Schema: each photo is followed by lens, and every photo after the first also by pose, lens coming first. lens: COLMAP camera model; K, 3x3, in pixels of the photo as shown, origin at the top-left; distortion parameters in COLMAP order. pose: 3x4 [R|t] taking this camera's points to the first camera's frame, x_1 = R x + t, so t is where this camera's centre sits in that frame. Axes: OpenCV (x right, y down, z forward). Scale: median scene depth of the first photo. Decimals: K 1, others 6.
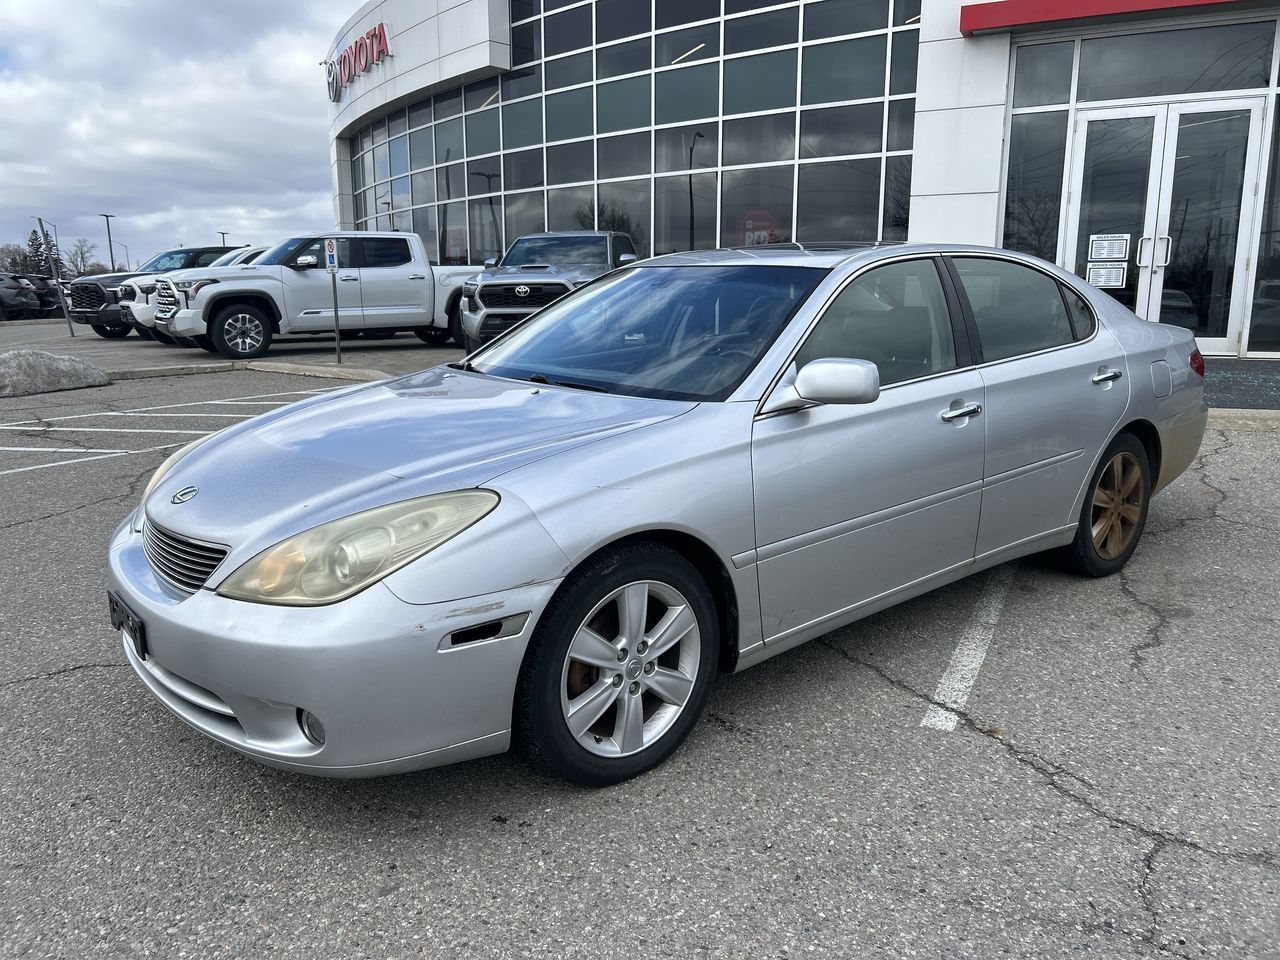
lens RADIAL K [[961.3, 0, 631.0], [0, 961.3, 487.3], [0, 0, 1]] dist [0.050033, -0.041456]
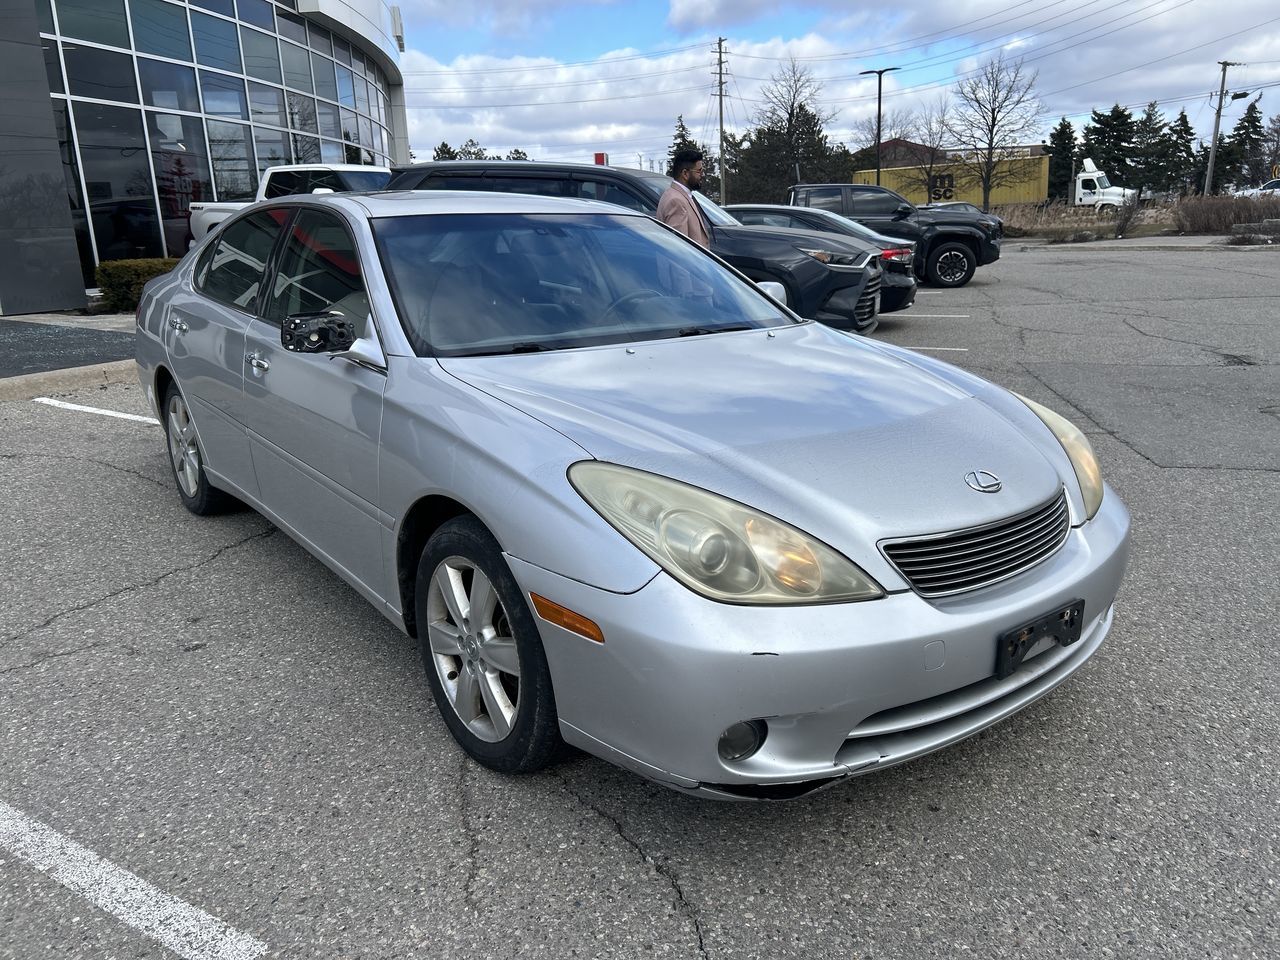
lens RADIAL K [[965.7, 0, 634.7], [0, 965.7, 468.0], [0, 0, 1]] dist [0.048085, -0.051339]
pose [[0.017409, -0.247695, 0.968682, -0.312739], [0.227957, 0.944296, 0.237363, -0.066839], [-0.973516, 0.216685, 0.072903, 0.298802]]
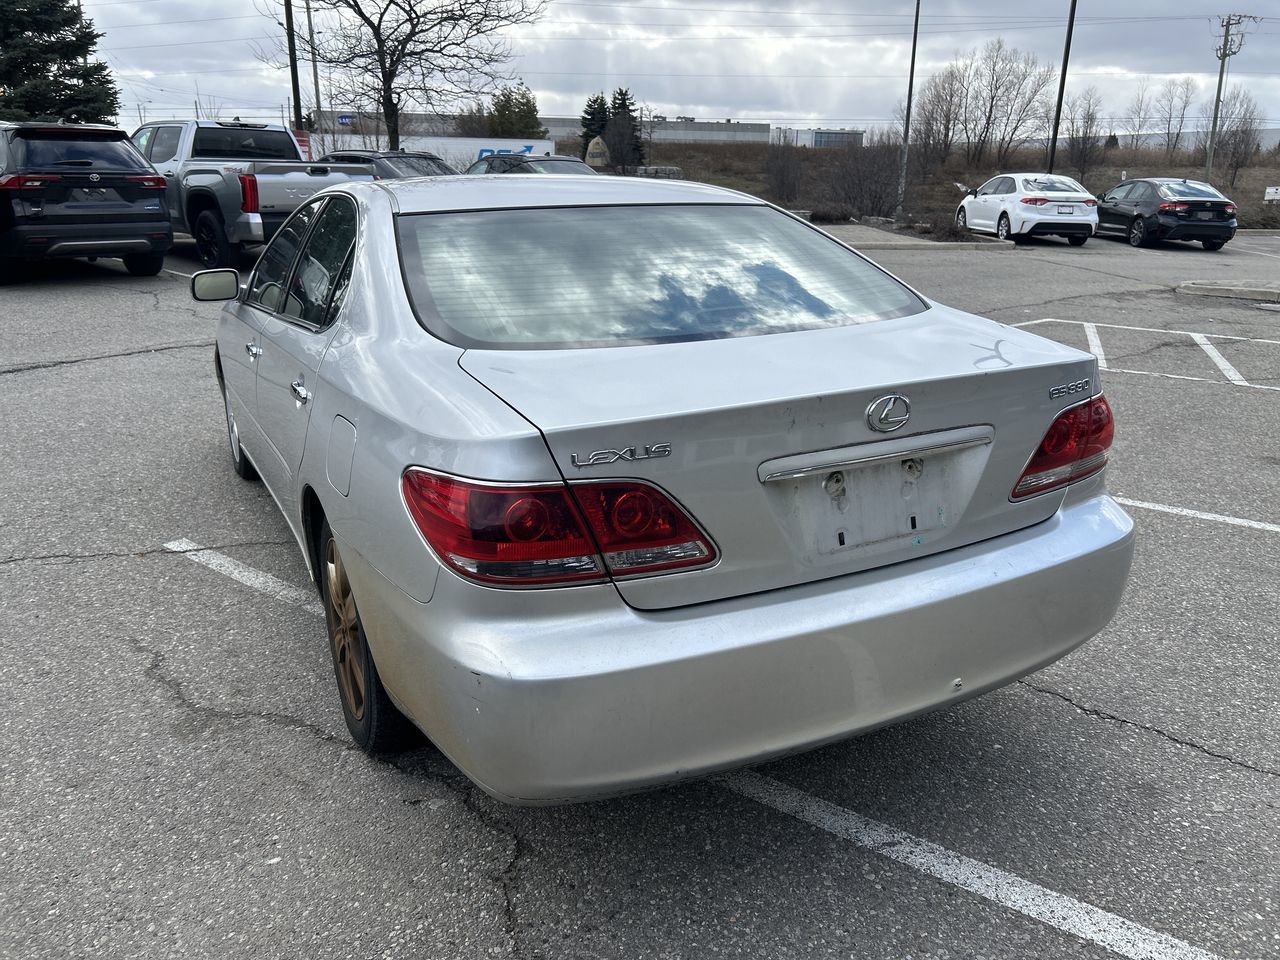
lens RADIAL K [[967.3, 0, 649.4], [0, 967.3, 467.9], [0, 0, 1]] dist [0.050979, -0.056043]
pose [[-0.200981, 0.283274, -0.937743, 0.395220], [-0.208540, 0.922961, 0.323504, -0.120479], [0.957140, 0.260575, -0.126424, 0.487105]]
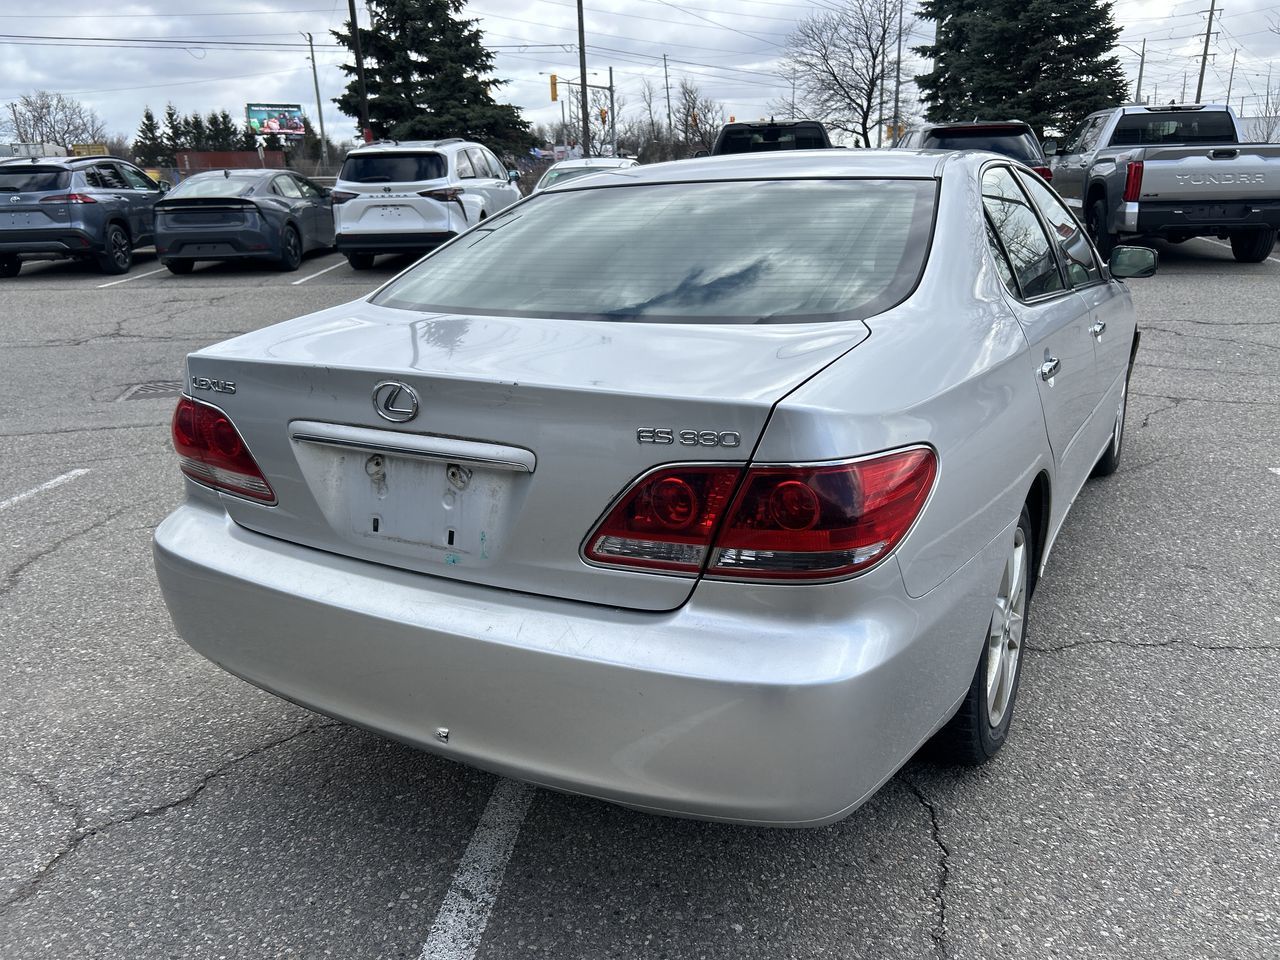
lens RADIAL K [[964.4, 0, 646.7], [0, 964.4, 477.0], [0, 0, 1]] dist [0.053438, -0.054393]
pose [[-0.933967, 0.129232, -0.333174, 0.238119], [-0.047070, 0.879711, 0.473173, -0.148129], [0.354246, 0.457610, -0.815538, 0.651622]]
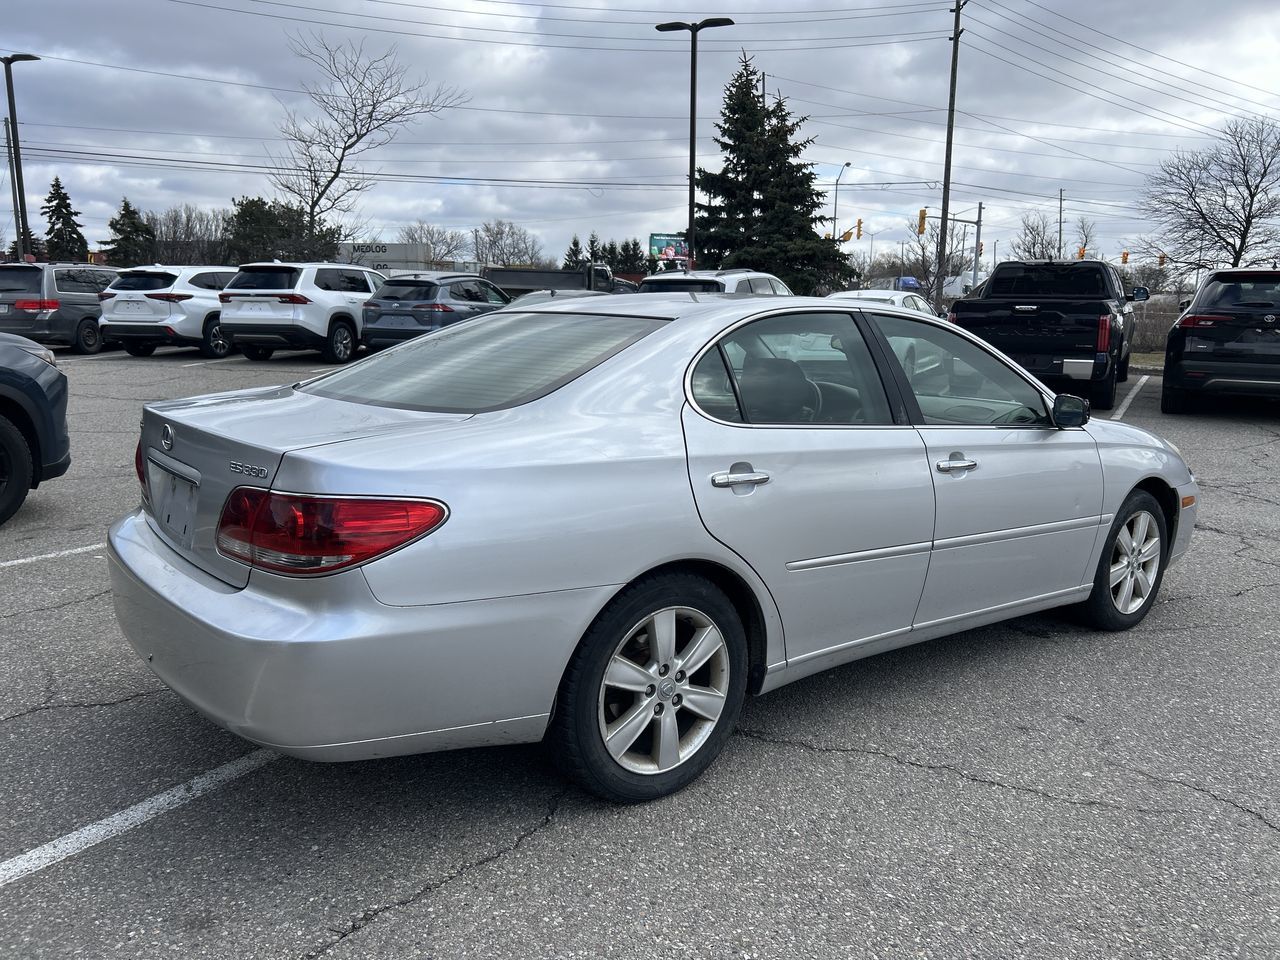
lens RADIAL K [[958.0, 0, 650.4], [0, 958.0, 481.8], [0, 0, 1]] dist [0.057858, -0.064845]
pose [[-0.999783, -0.018806, 0.008987, 0.098308], [-0.013985, 0.924967, 0.379789, -0.166142], [-0.015455, 0.379581, -0.925029, 0.730669]]
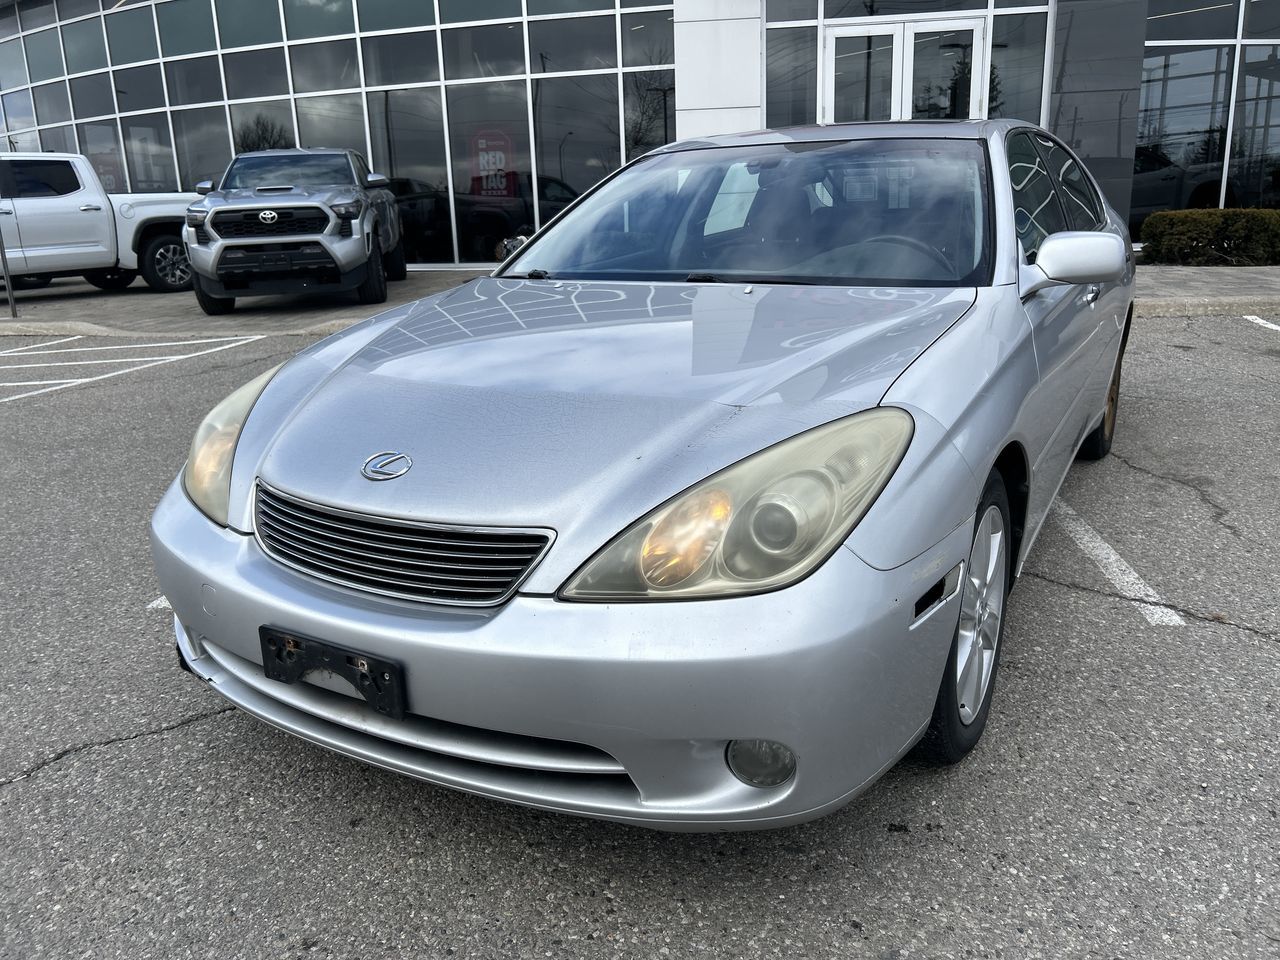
lens RADIAL K [[964.4, 0, 646.7], [0, 964.4, 477.0], [0, 0, 1]] dist [0.053438, -0.054393]
pose [[0.936208, -0.116741, 0.331491, -0.124817], [0.098683, 0.992593, 0.070860, -0.003448], [-0.337308, -0.033627, 0.940794, 0.075561]]
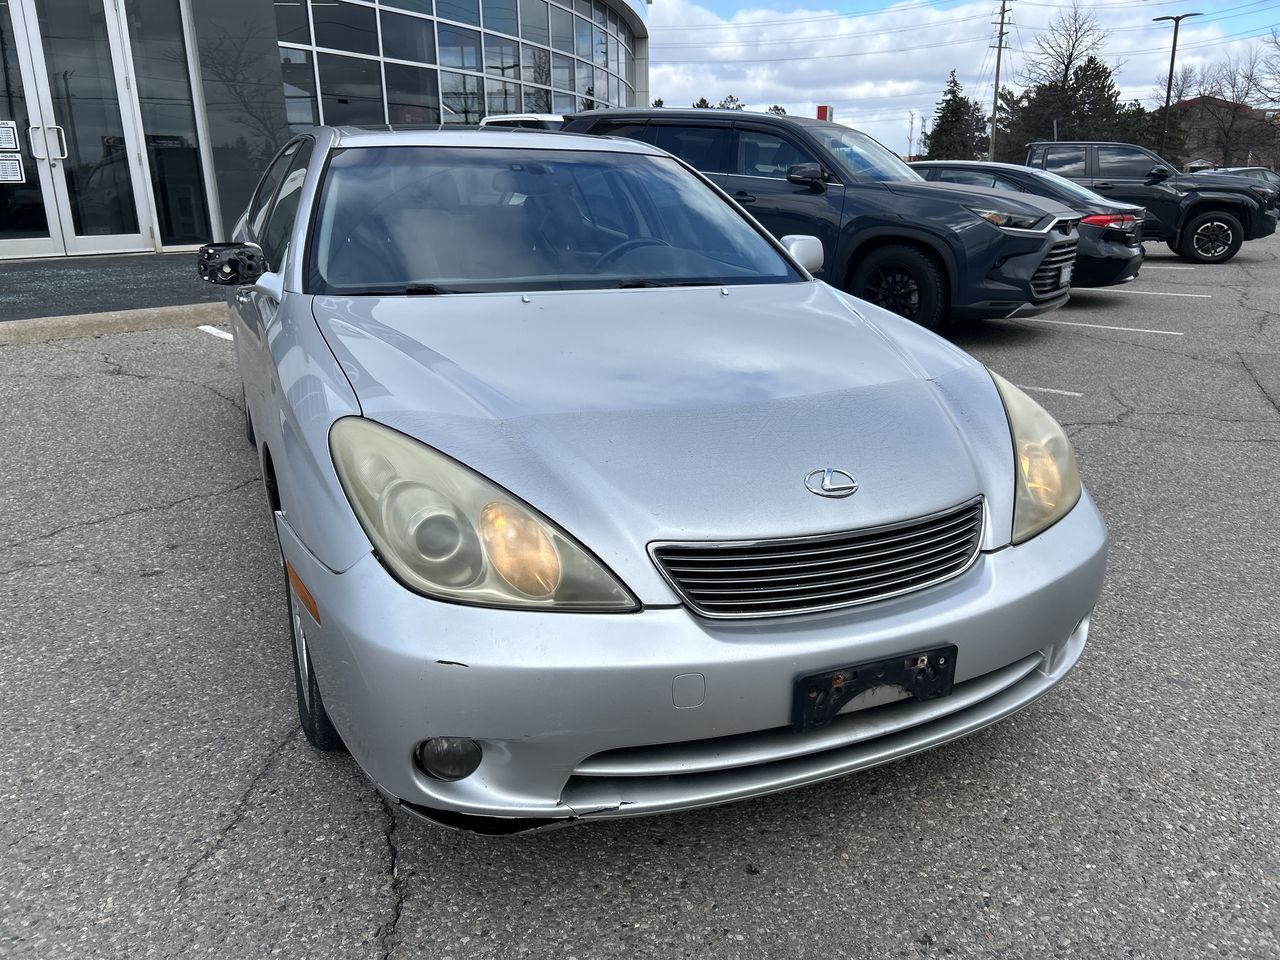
lens RADIAL K [[967.3, 0, 649.4], [0, 967.3, 467.9], [0, 0, 1]] dist [0.050979, -0.056043]
pose [[0.257307, -0.271709, 0.927344, -0.272461], [0.197343, 0.954207, 0.224823, -0.043946], [-0.945964, 0.125157, 0.299144, 0.222665]]
